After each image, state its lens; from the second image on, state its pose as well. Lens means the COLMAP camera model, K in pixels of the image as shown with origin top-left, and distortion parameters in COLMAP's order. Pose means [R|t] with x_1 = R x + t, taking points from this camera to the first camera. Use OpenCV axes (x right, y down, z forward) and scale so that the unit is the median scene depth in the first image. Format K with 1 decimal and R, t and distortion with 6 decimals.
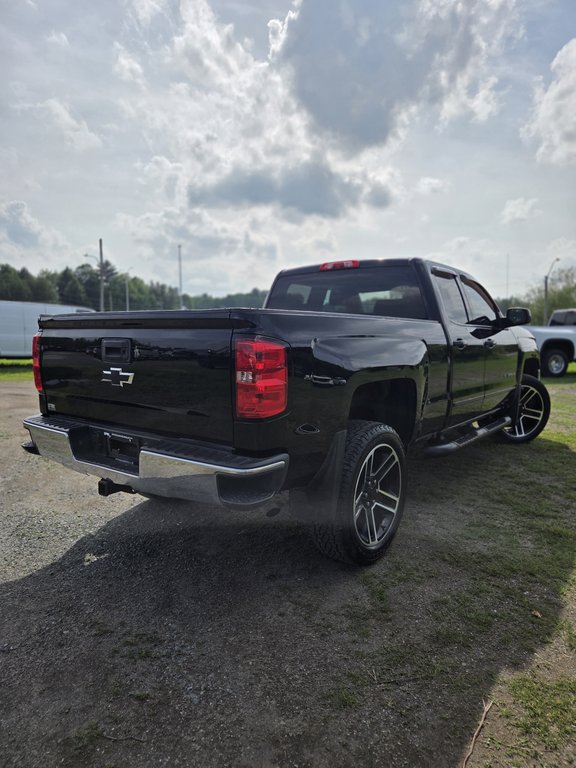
lens RADIAL K [[523.1, 0, 281.1], [0, 523.1, 367.4], [0, 0, 1]] dist [0.044412, -0.035108]
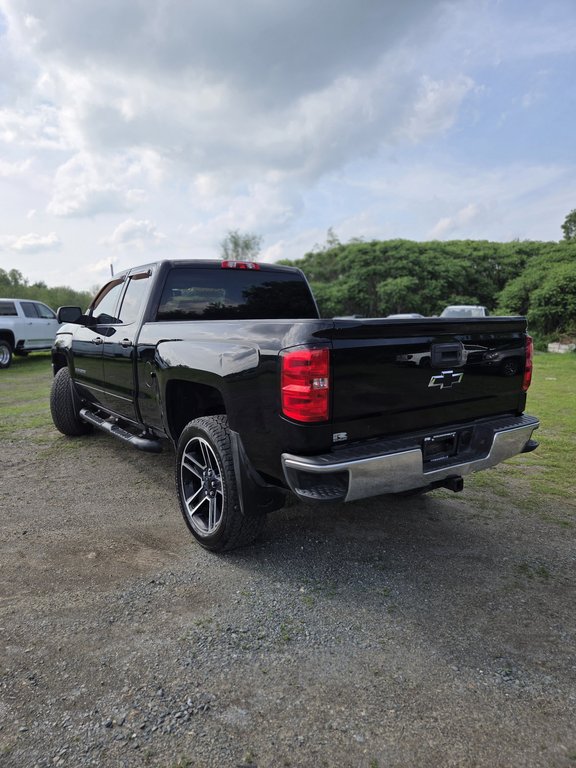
lens RADIAL K [[530.6, 0, 310.0], [0, 530.6, 378.7], [0, 0, 1]] dist [0.074624, 0.000415]
pose [[0.264398, -0.113599, 0.957700, -1.230812], [0.074589, 0.992473, 0.097131, -0.093845], [-0.961525, 0.045753, 0.270881, 0.852364]]
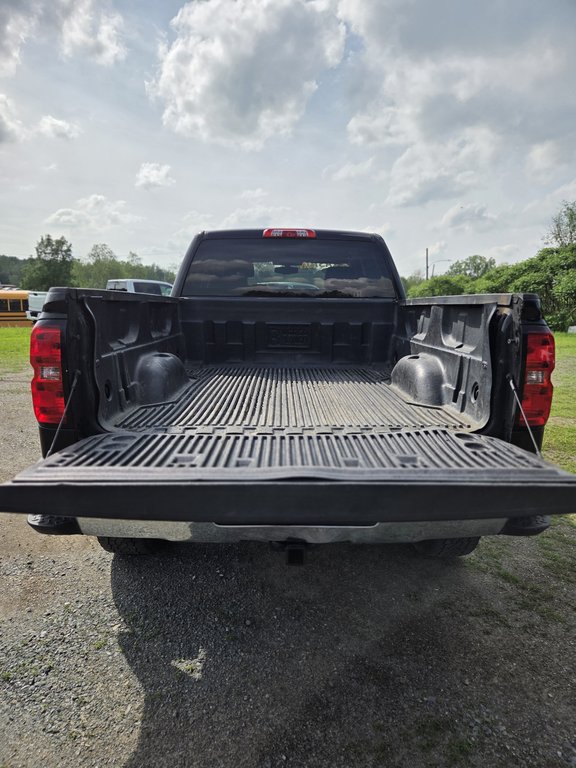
lens RADIAL K [[525.7, 0, 298.3], [0, 525.7, 379.7], [0, 0, 1]] dist [0.064853, -0.054615]
pose [[0.772061, -0.084950, 0.629846, -0.642662], [0.030165, 0.994808, 0.097197, -0.052141], [-0.634832, -0.056043, 0.770615, 0.422338]]
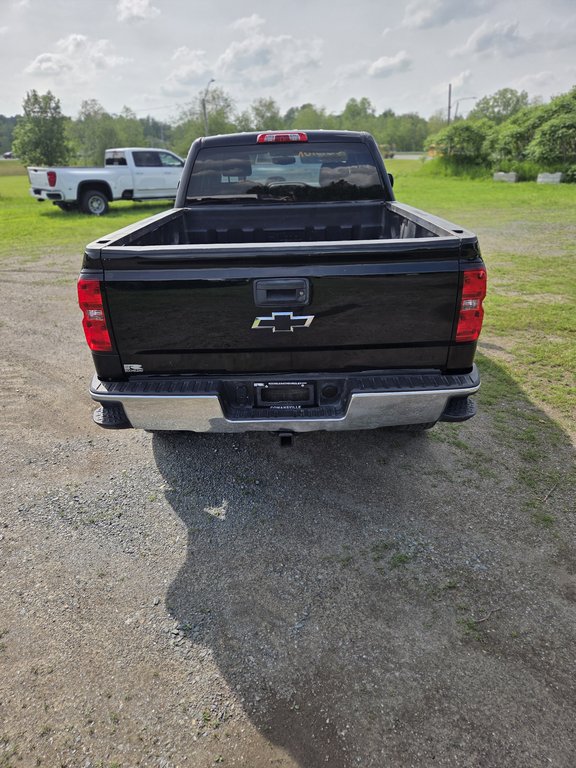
lens RADIAL K [[525.9, 0, 288.0], [0, 525.9, 384.0], [0, 0, 1]] dist [0.072329, -0.055196]
pose [[0.793175, -0.265673, 0.547989, -0.712314], [0.070291, 0.933751, 0.350954, -0.168371], [-0.604924, -0.239849, 0.759302, 0.266345]]
